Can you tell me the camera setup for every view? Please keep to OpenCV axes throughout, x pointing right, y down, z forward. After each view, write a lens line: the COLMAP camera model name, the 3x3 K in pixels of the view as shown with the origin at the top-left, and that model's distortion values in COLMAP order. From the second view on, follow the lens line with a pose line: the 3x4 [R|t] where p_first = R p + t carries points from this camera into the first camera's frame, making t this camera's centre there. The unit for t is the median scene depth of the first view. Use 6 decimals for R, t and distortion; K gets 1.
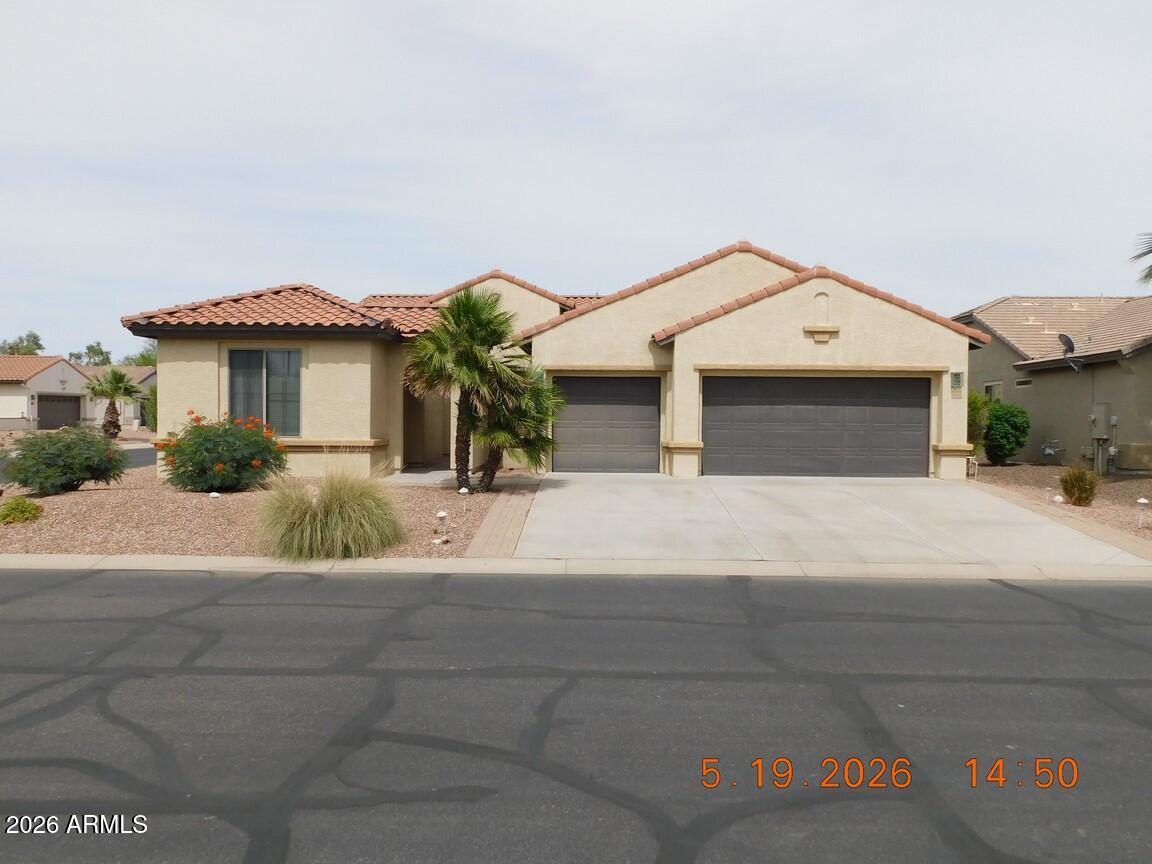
lens RADIAL K [[865.6, 0, 576.0], [0, 865.6, 432.0], [0, 0, 1]] dist [-0.005784, 0.004186]
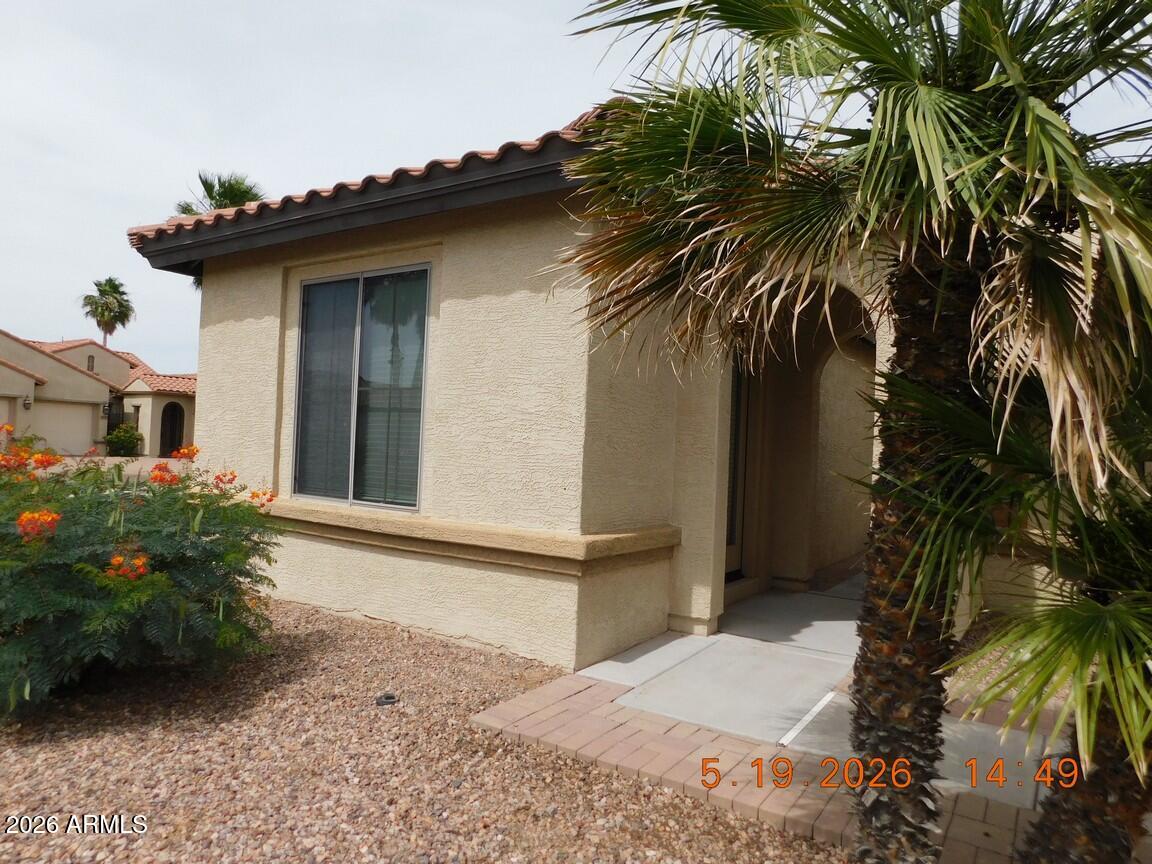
lens RADIAL K [[753.7, 0, 576.0], [0, 753.7, 432.0], [0, 0, 1]] dist [-0.079365, 0.058406]
pose [[0.840399, 0.015203, -0.541754, -0.091210], [-0.043505, 0.998273, -0.039474, -0.015710], [0.540219, 0.056743, 0.839609, 0.727750]]
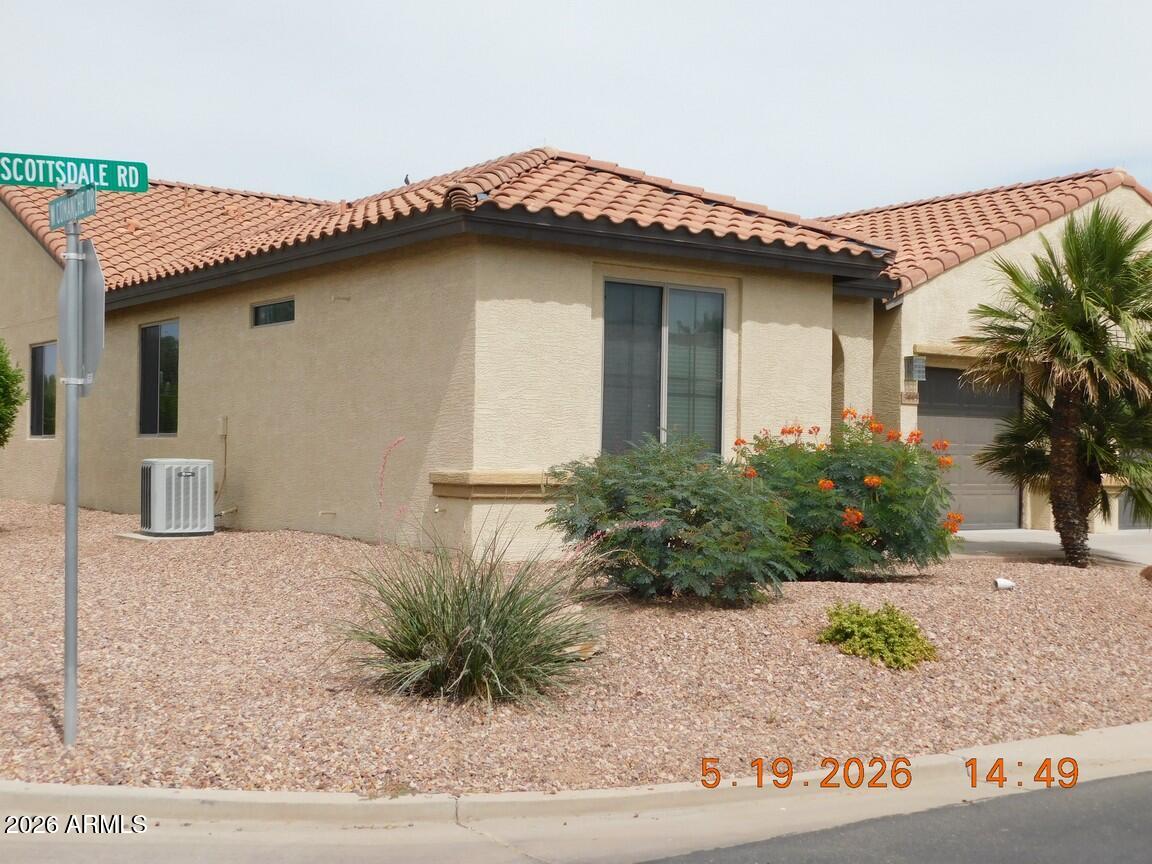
lens RADIAL K [[1437.5, 0, 576.0], [0, 1437.5, 432.0], [0, 0, 1]] dist [0.008255, 0.009198]
pose [[0.814769, 0.015262, 0.579585, -0.802397], [-0.004654, 0.999793, -0.019785, 0.000621], [-0.579767, 0.013422, 0.814672, 0.365447]]
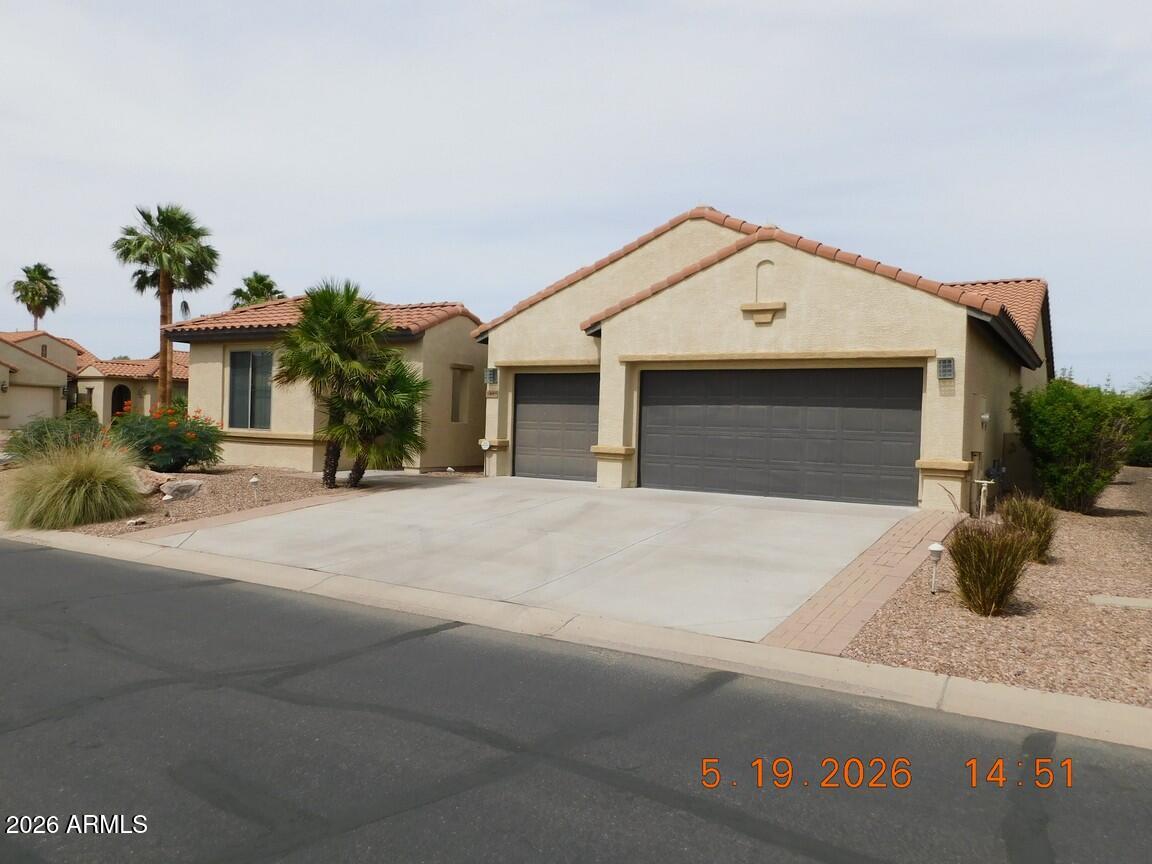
lens RADIAL K [[865.6, 0, 576.0], [0, 865.6, 432.0], [0, 0, 1]] dist [-0.005784, 0.004186]
pose [[0.855640, 0.021691, -0.517117, 0.543570], [-0.033207, 0.999364, -0.013026, 0.009509], [0.516505, 0.028318, 0.855816, 0.247156]]
